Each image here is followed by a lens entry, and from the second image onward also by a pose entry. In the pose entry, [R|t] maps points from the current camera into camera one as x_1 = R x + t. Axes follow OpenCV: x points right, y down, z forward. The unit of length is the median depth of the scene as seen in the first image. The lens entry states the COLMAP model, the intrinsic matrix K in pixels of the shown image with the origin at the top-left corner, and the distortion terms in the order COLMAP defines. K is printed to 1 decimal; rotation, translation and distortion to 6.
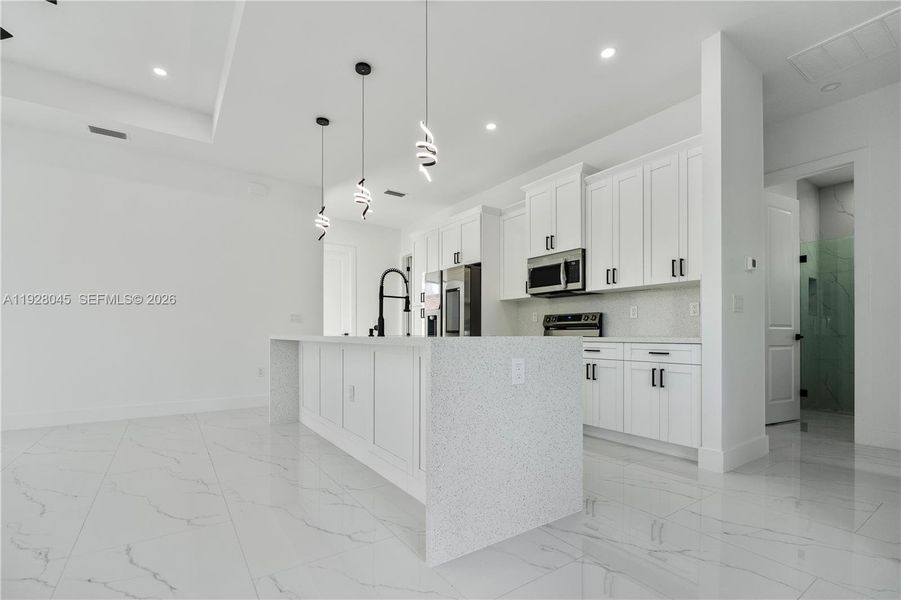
lens RADIAL K [[415.6, 0, 450.0], [0, 415.6, 335.6], [0, 0, 1]] dist [-0.000971, -0.000257]
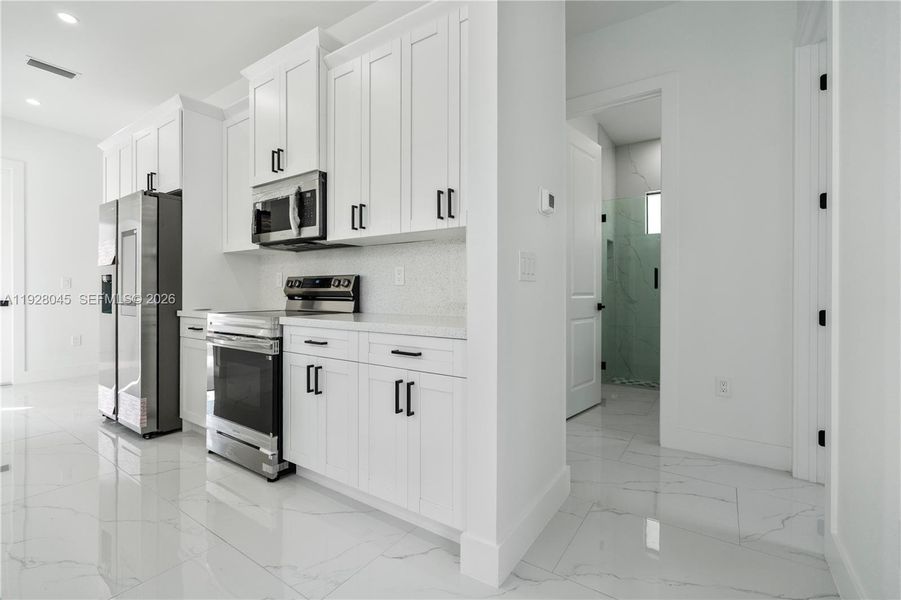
lens RADIAL K [[405.5, 0, 450.5], [0, 405.5, 300.0], [0, 0, 1]] dist [-0.001704, -0.000093]
pose [[0.934312, -0.008730, 0.356350, 0.272338], [0.002119, 0.999818, 0.018940, -0.028598], [-0.356451, -0.016941, 0.934160, 0.353417]]
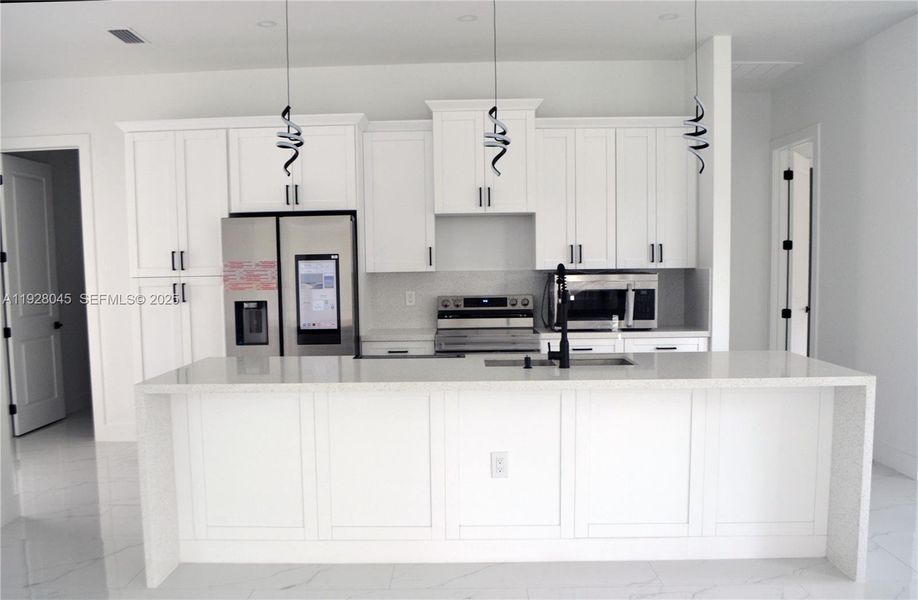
lens RADIAL K [[733.9, 0, 451.8], [0, 733.9, 327.2], [0, 0, 1]] dist [-0.071665, -0.001907]
pose [[0.575932, -0.079354, 0.813637, -0.830963], [0.017920, 0.996264, 0.084481, -0.113429], [-0.817301, -0.034075, 0.575202, 0.337646]]
